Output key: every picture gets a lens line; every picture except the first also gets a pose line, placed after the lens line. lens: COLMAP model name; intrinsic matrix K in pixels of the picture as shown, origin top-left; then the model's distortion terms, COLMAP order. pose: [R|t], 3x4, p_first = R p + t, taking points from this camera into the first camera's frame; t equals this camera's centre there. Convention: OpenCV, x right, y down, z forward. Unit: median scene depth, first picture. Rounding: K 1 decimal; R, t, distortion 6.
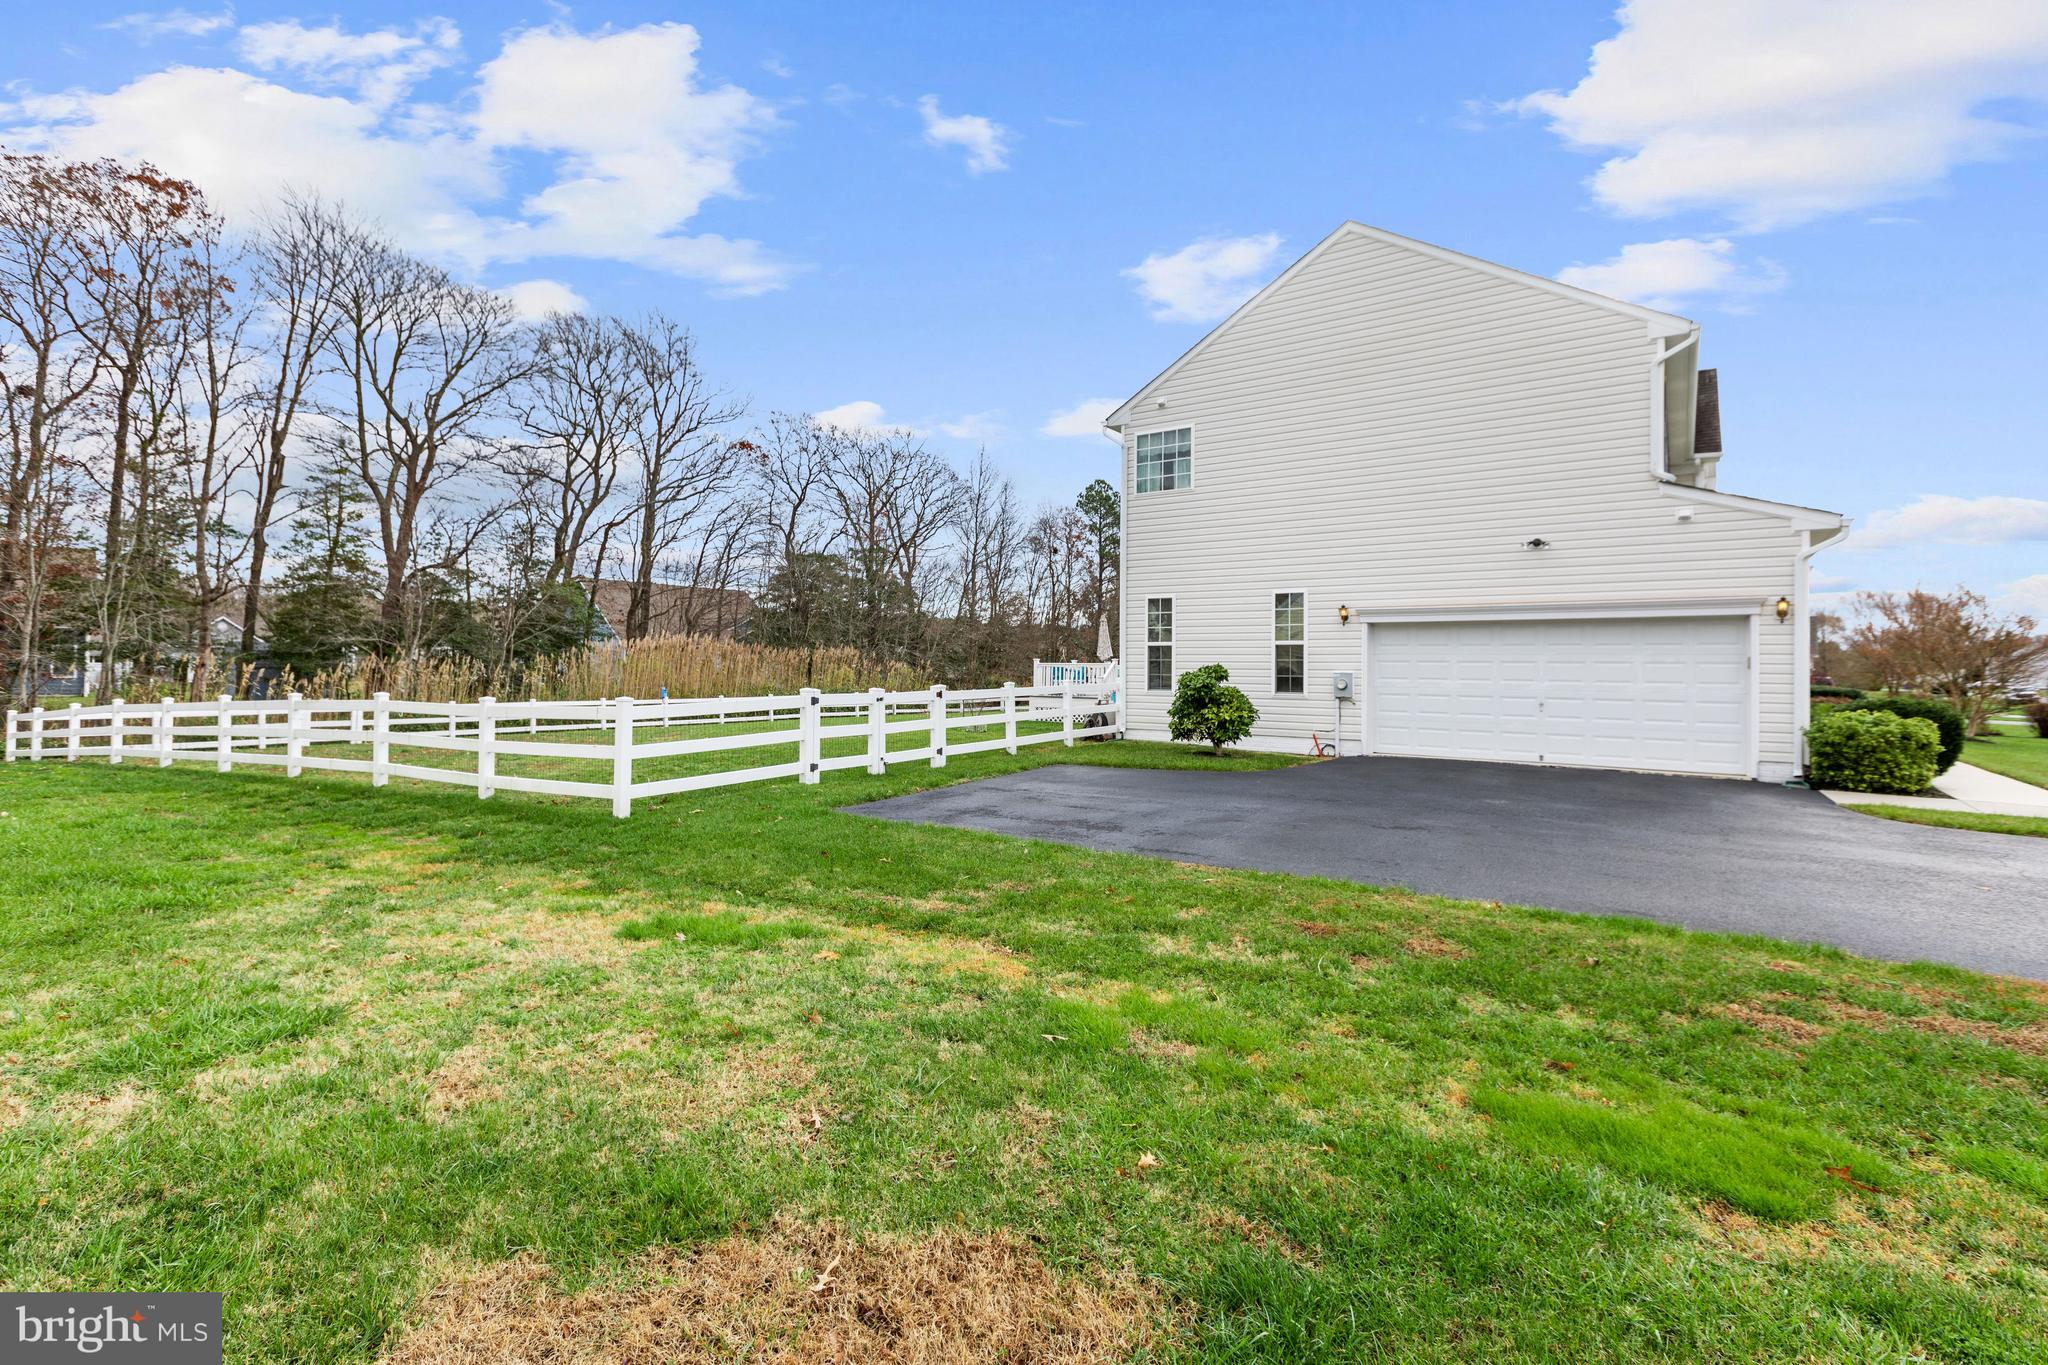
lens RADIAL K [[973.5, 0, 1021.5], [0, 973.5, 653.3], [0, 0, 1]] dist [-0.002615, -0.000796]
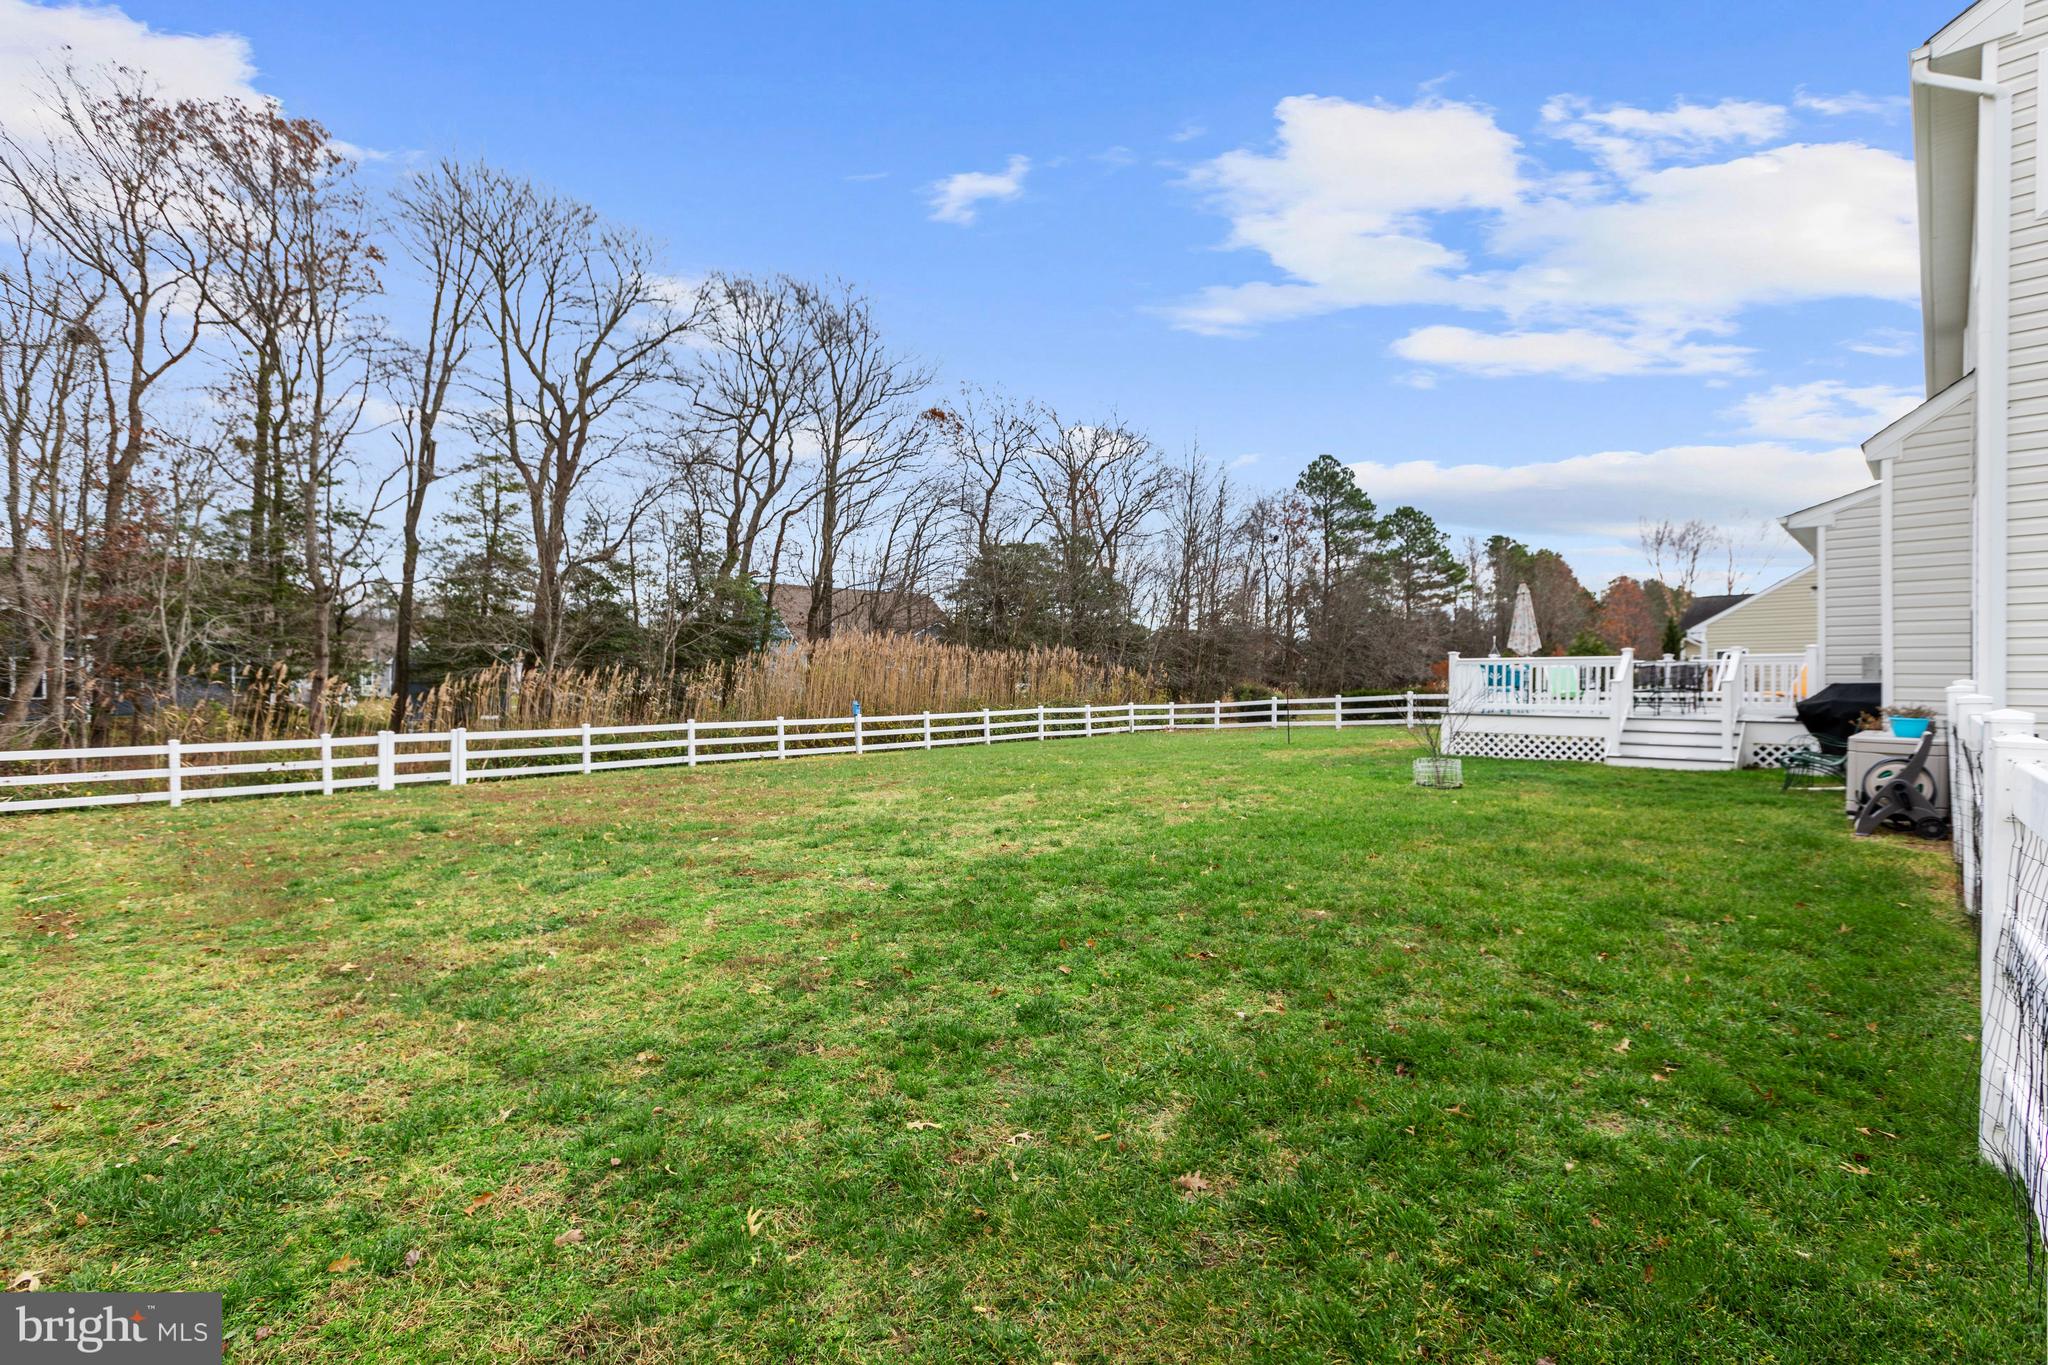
lens RADIAL K [[952.7, 0, 1035.4], [0, 952.7, 689.0], [0, 0, 1]] dist [-0.000886, 0.000148]
pose [[0.988593, -0.008552, -0.150367, -0.079305], [0.012918, 0.999522, 0.028081, 0.004065], [0.150055, -0.029703, 0.988231, 0.193249]]
